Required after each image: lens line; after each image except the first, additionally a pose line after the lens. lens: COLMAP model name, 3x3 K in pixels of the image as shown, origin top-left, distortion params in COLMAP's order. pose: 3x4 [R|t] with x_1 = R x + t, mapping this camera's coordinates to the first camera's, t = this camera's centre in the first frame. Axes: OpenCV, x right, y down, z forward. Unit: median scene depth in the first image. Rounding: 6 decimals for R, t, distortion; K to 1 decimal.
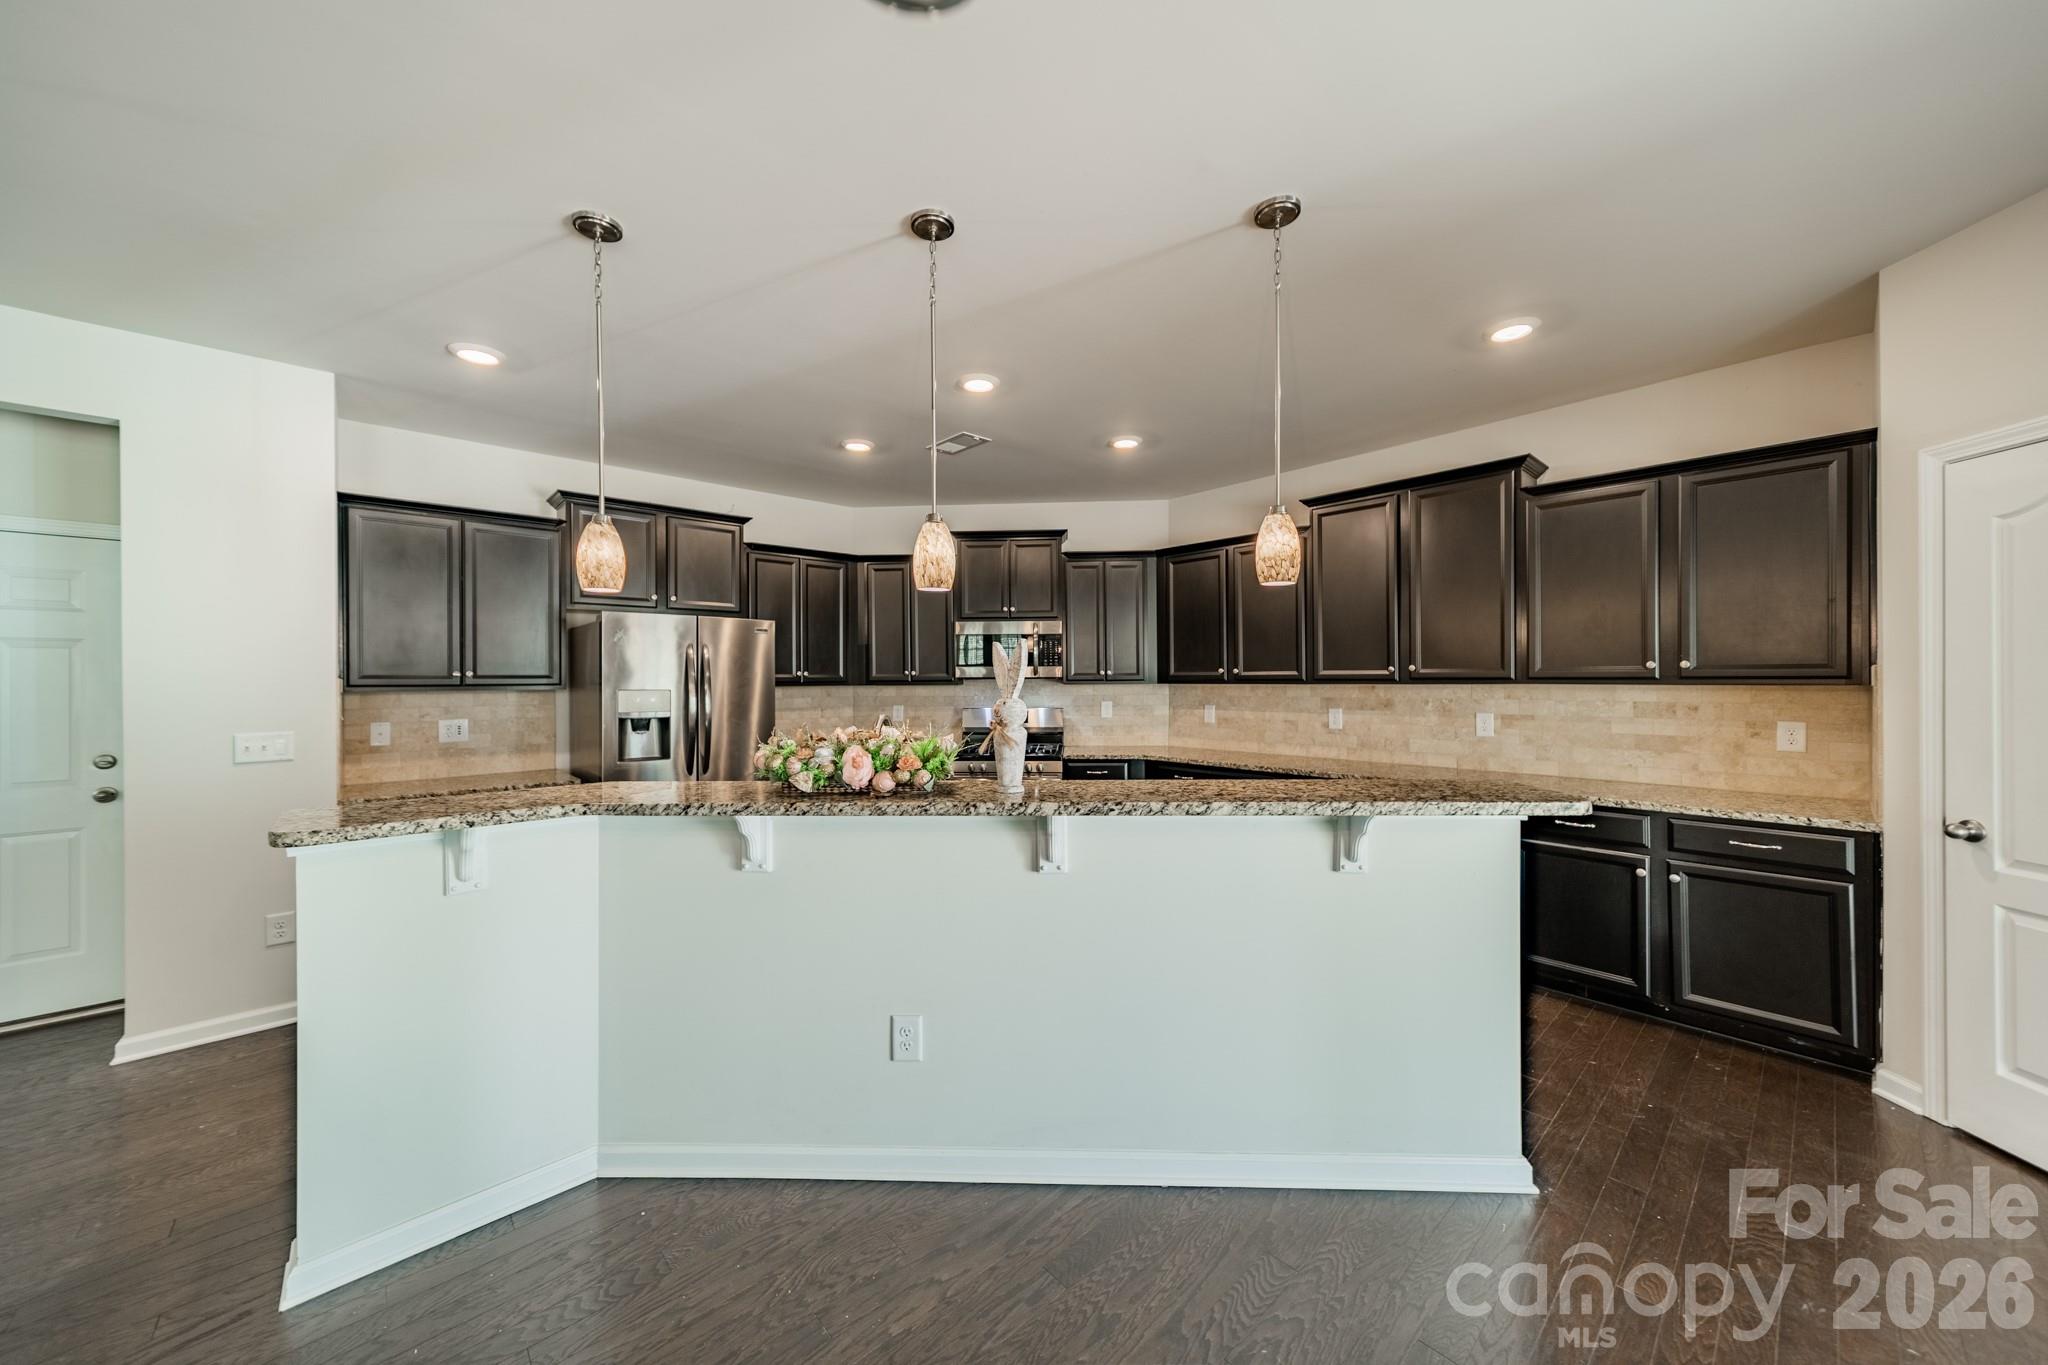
lens RADIAL K [[718.6, 0, 1030.4], [0, 718.6, 679.3], [0, 0, 1]] dist [0.008113, 0.000253]
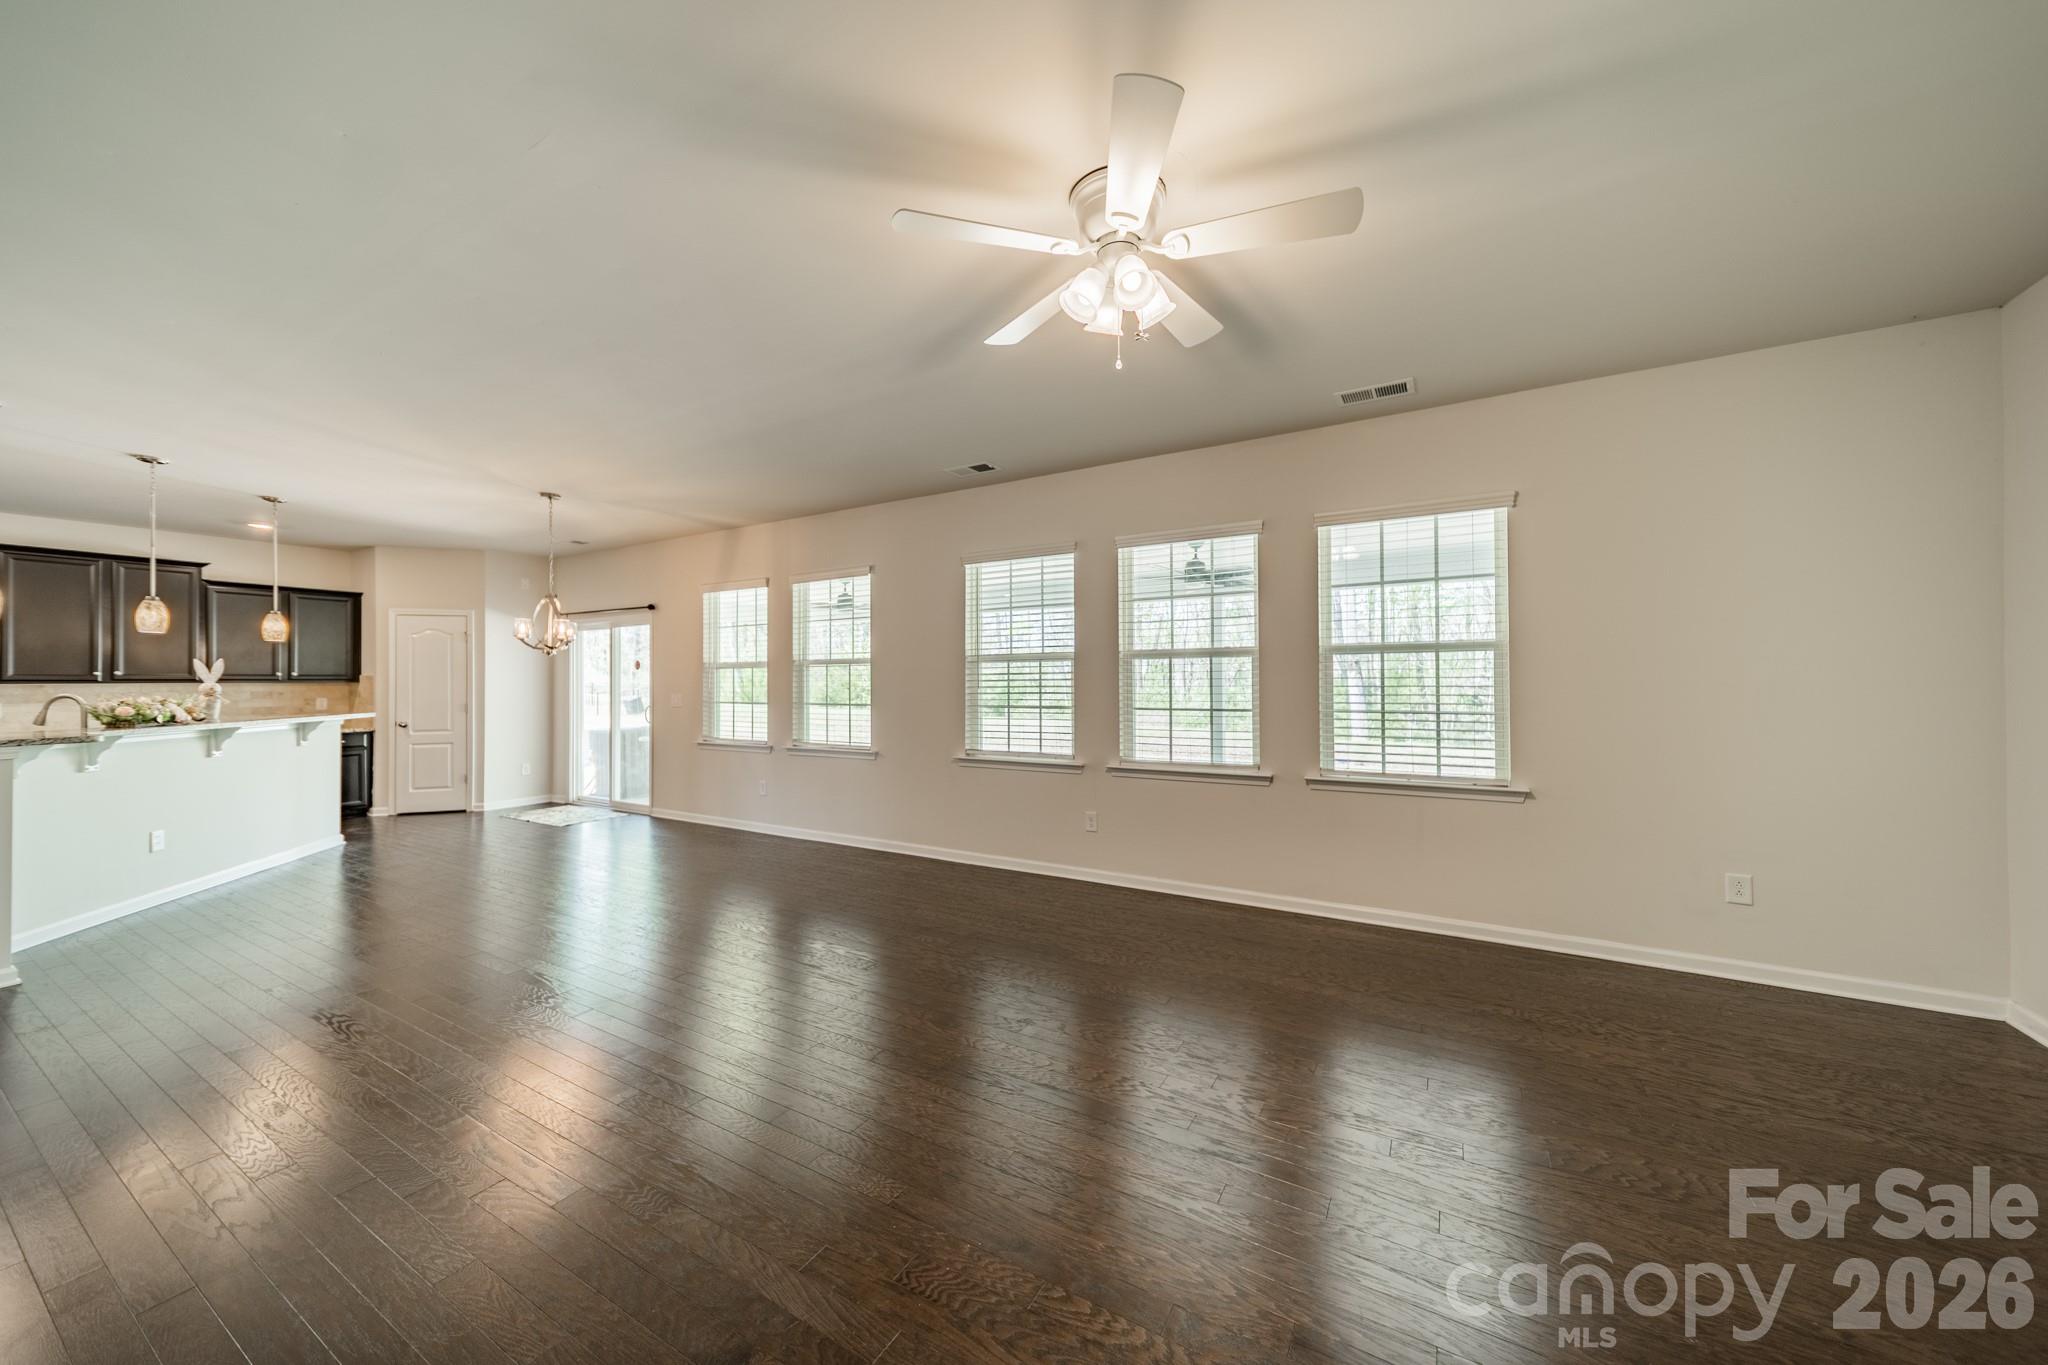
lens RADIAL K [[718.6, 0, 1027.8], [0, 718.6, 674.2], [0, 0, 1]] dist [0.008113, 0.000253]
pose [[-0.298509, 0.018270, 0.954232, -1.386964], [0.009326, 0.999825, -0.016226, 0.027228], [-0.954361, 0.004056, -0.298627, -0.383798]]
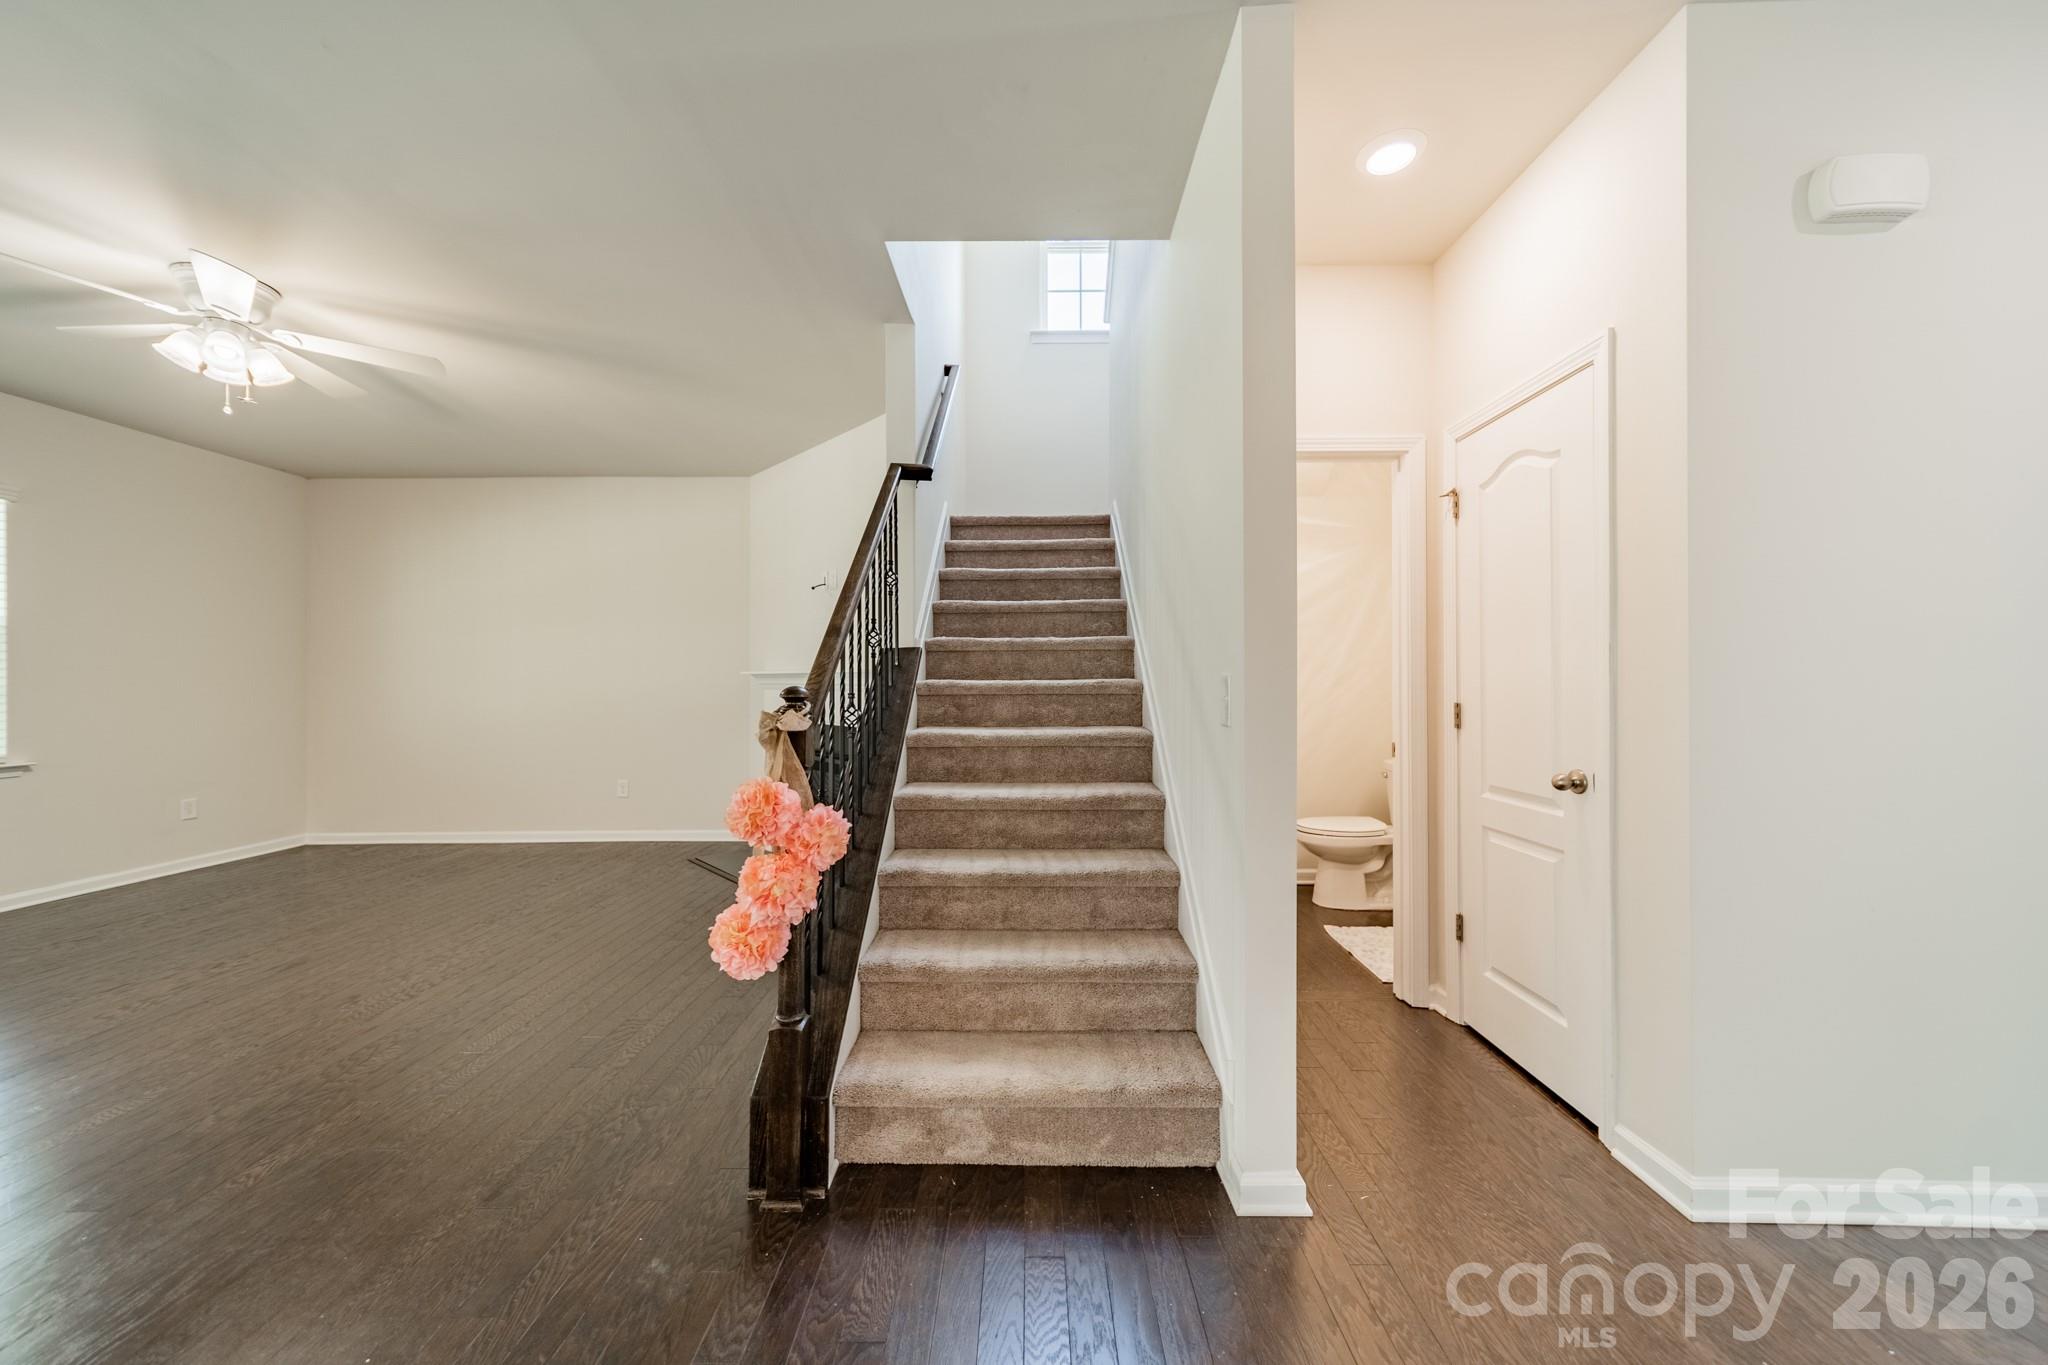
lens RADIAL K [[718.6, 0, 1028.8], [0, 718.6, 682.0], [0, 0, 1]] dist [0.008113, 0.000253]
pose [[-0.674166, 0.005549, -0.738559, -0.955927], [0.005135, 0.999983, 0.002826, 0.052240], [0.738562, -0.001888, -0.674183, 0.349945]]
